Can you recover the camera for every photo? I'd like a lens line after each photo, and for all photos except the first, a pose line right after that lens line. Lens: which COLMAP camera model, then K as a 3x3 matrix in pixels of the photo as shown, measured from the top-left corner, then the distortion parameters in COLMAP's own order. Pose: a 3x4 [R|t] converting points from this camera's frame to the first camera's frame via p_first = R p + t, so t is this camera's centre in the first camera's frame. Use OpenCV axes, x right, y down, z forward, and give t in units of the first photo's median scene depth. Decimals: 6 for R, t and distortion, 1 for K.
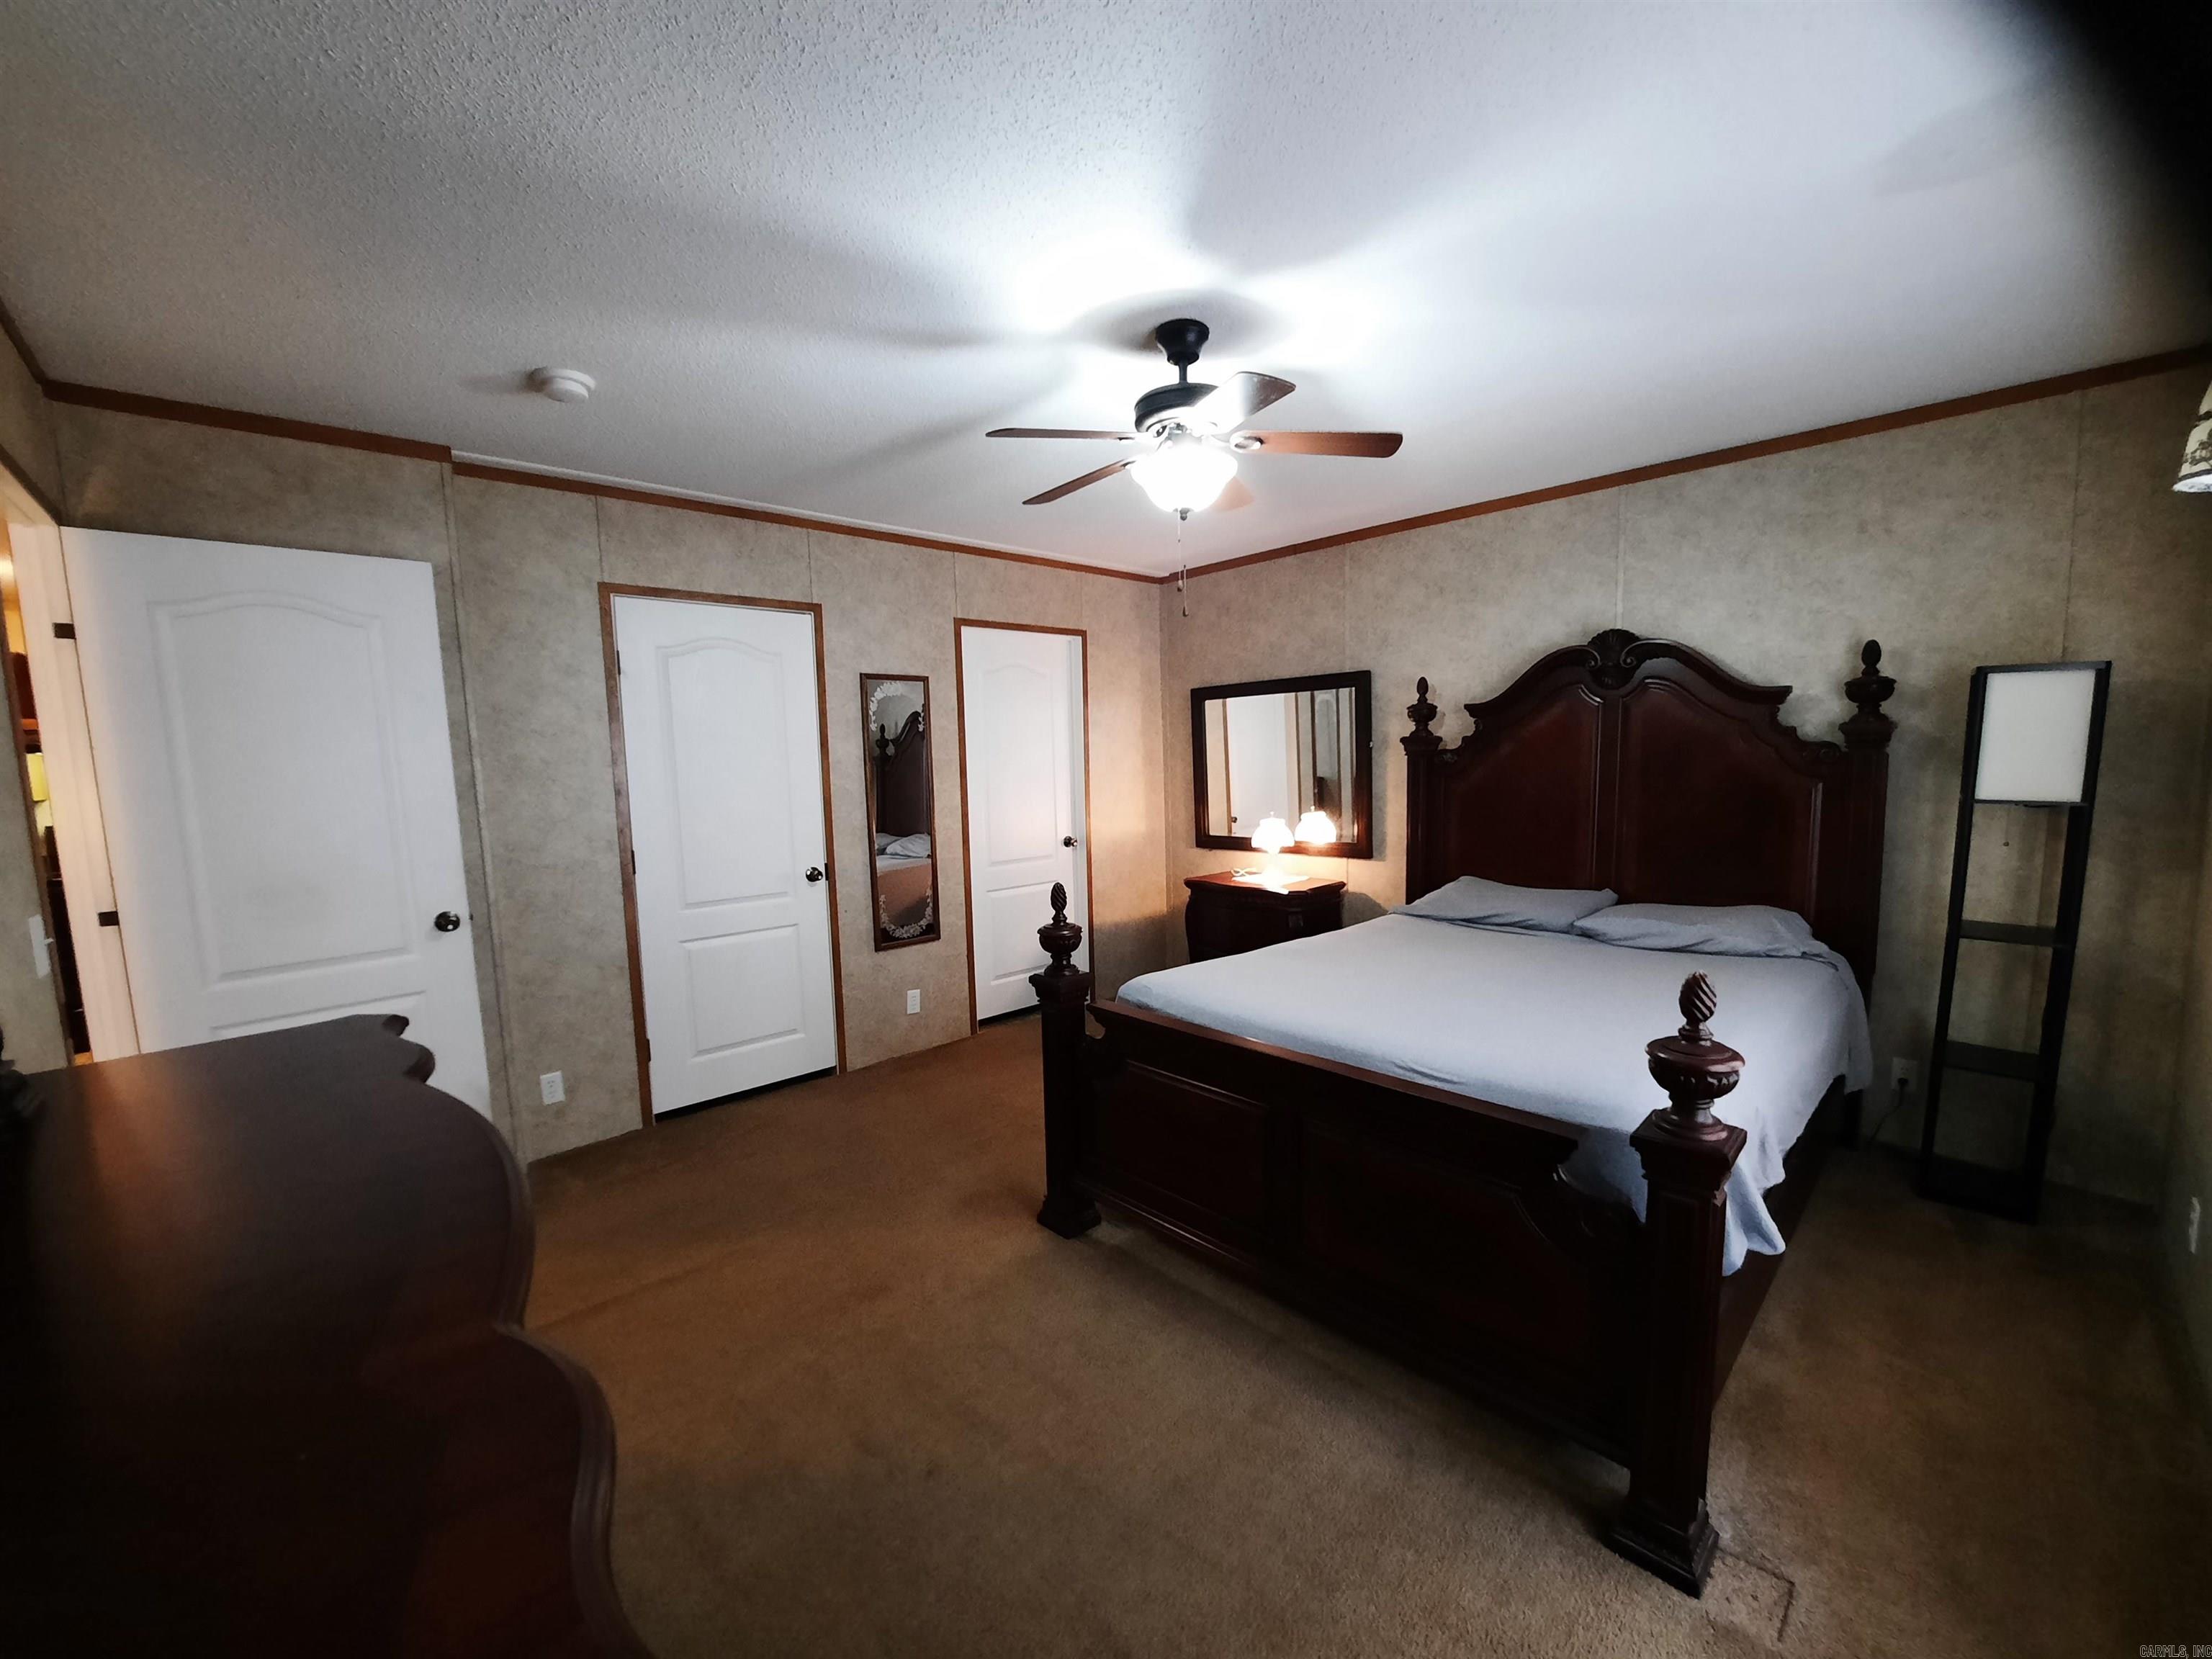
lens RADIAL K [[878.0, 0, 1102.1], [0, 878.0, 849.6], [0, 0, 1]] dist [-0.018545, 0.000017]
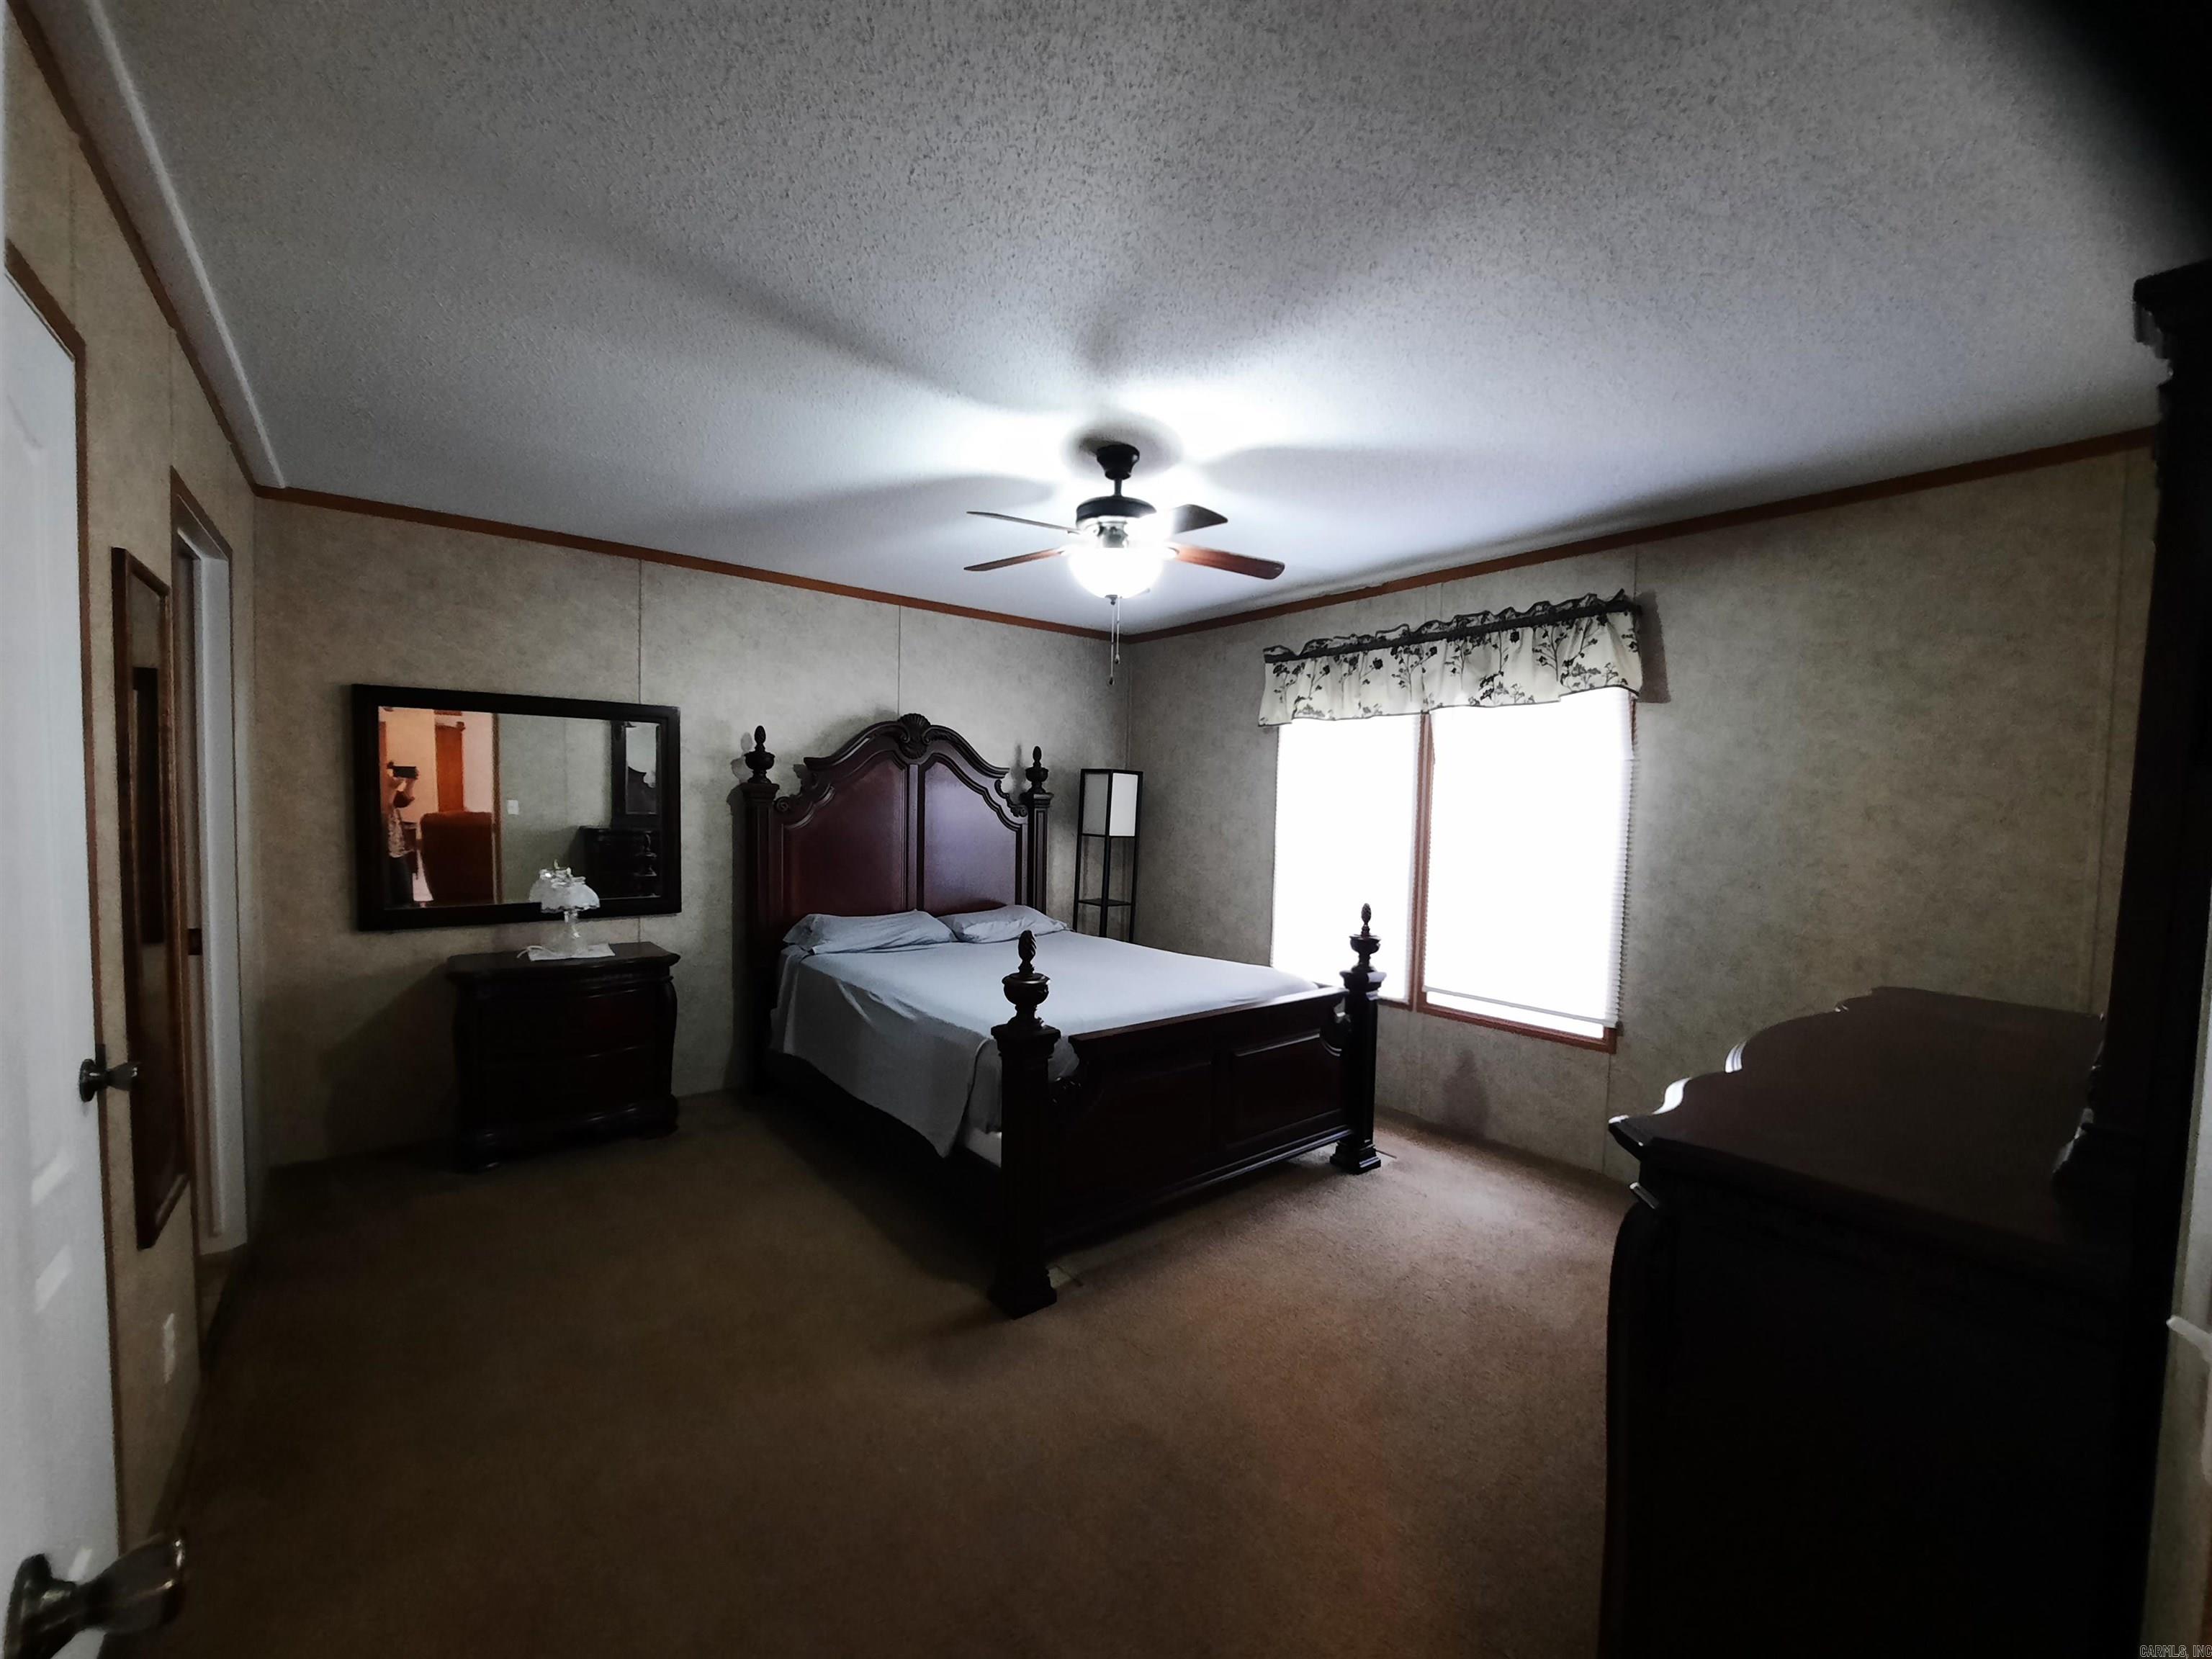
lens RADIAL K [[878.0, 0, 1102.1], [0, 878.0, 849.6], [0, 0, 1]] dist [-0.018545, 0.000017]
pose [[0.078892, -0.026118, 0.996541, -0.749928], [0.076911, 0.996837, 0.020037, -0.051629], [-0.993912, 0.075065, 0.080651, 0.636647]]
